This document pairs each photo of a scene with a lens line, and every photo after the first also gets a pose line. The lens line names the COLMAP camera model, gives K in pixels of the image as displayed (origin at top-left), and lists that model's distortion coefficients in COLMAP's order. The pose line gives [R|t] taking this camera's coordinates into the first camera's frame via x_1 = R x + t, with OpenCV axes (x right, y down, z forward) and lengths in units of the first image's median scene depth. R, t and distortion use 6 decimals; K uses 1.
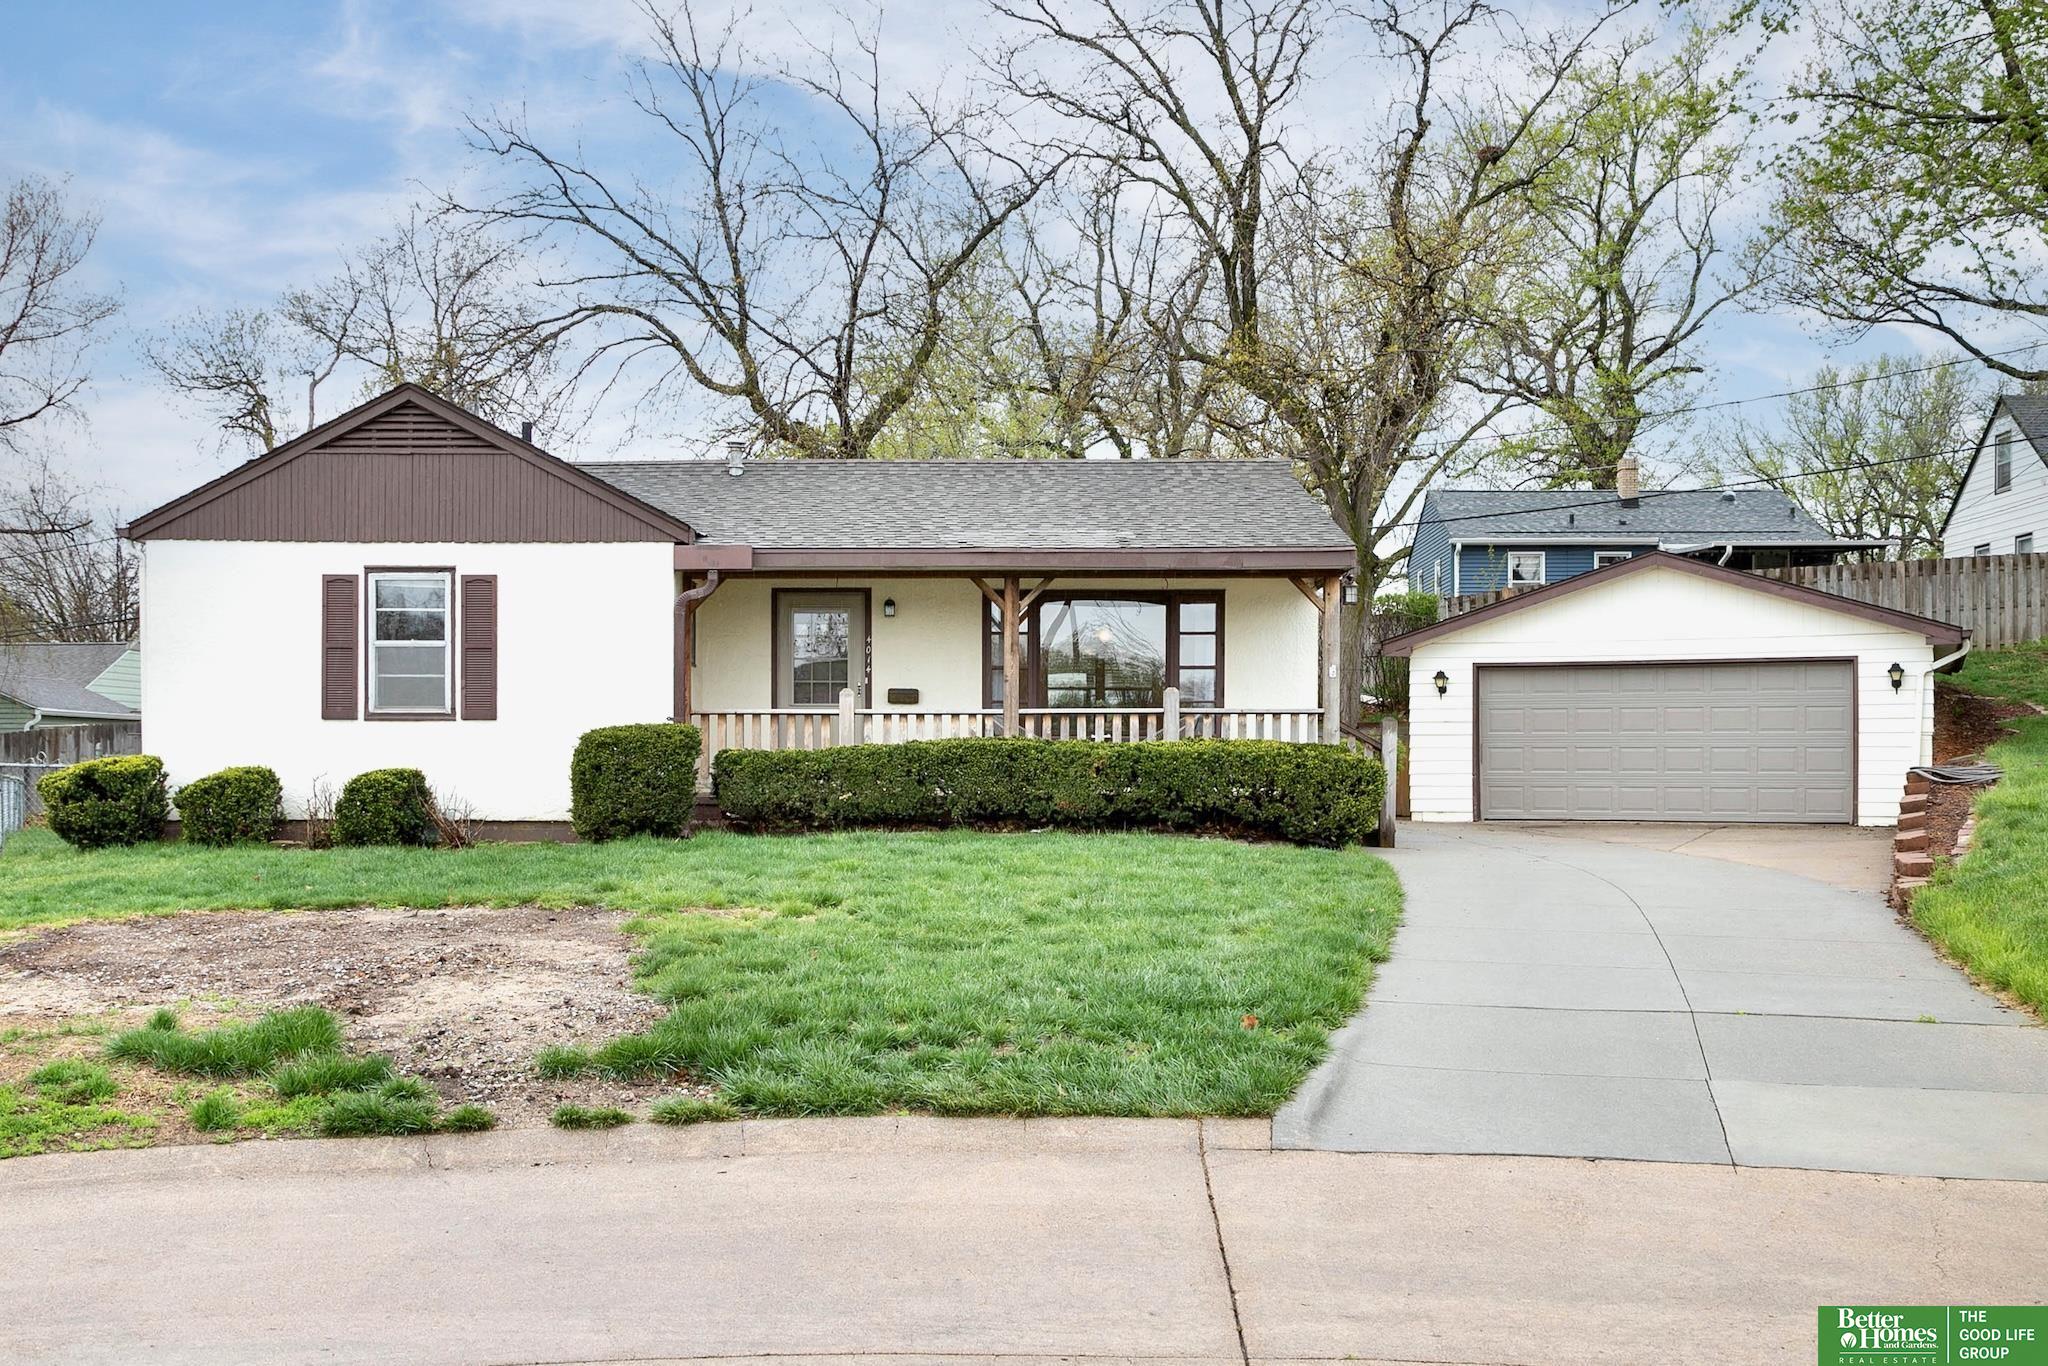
lens RADIAL K [[2001.5, 0, 1024.0], [0, 2001.5, 683.0], [0, 0, 1]] dist [0.056259, 0.005479]
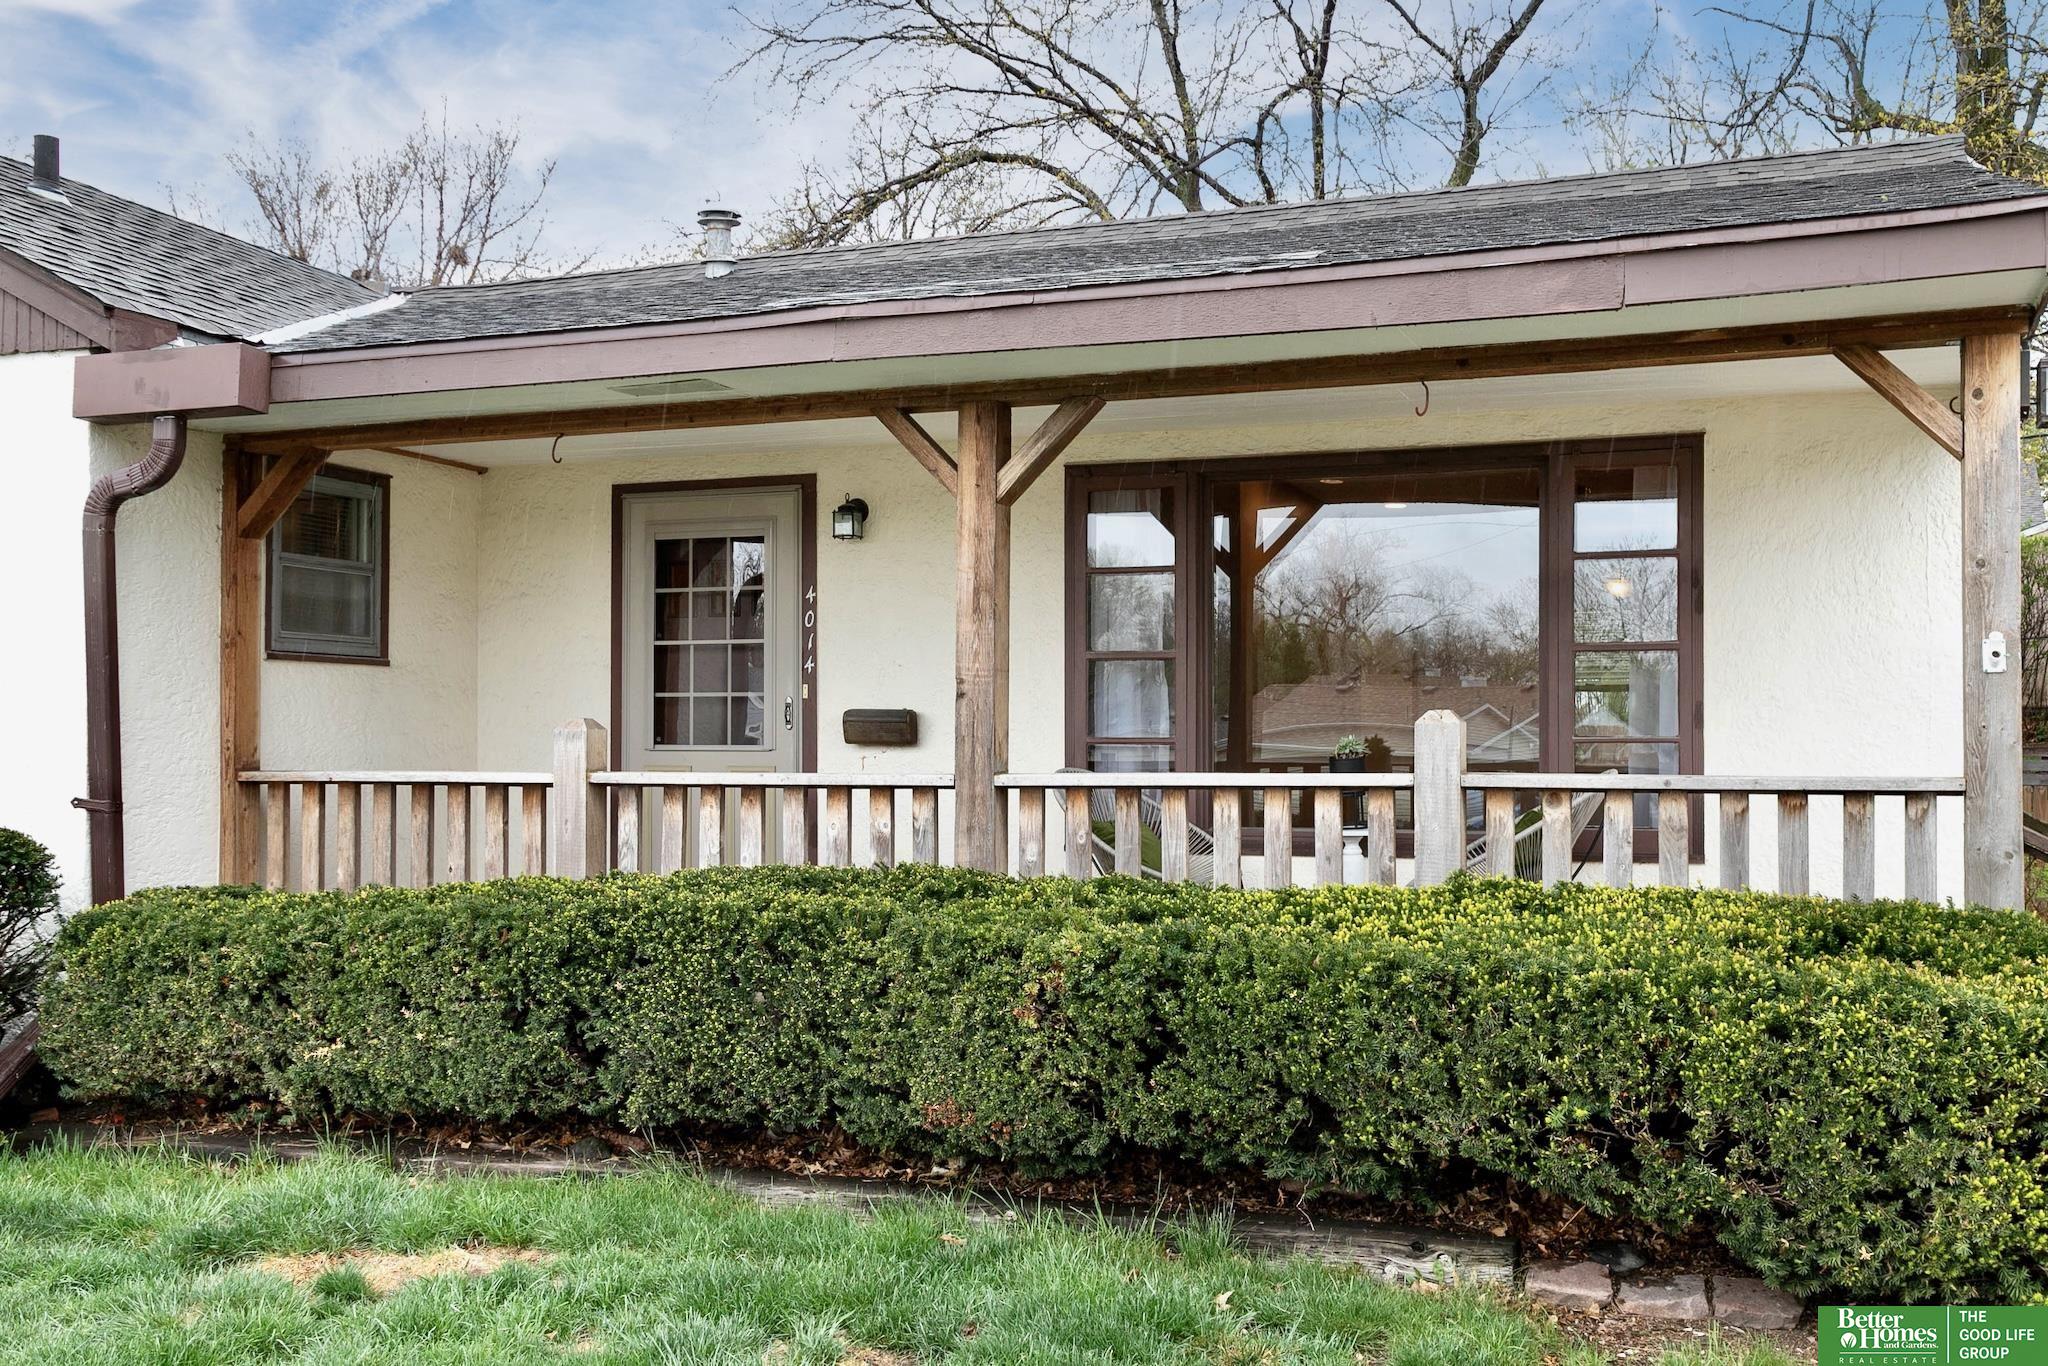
lens RADIAL K [[2001.5, 0, 1024.0], [0, 2001.5, 683.0], [0, 0, 1]] dist [0.056259, 0.005479]
pose [[0.923806, -0.009103, -0.382752, 0.145537], [0.009121, 0.999957, -0.001769, -0.003165], [0.382752, -0.001857, 0.923849, 0.718635]]
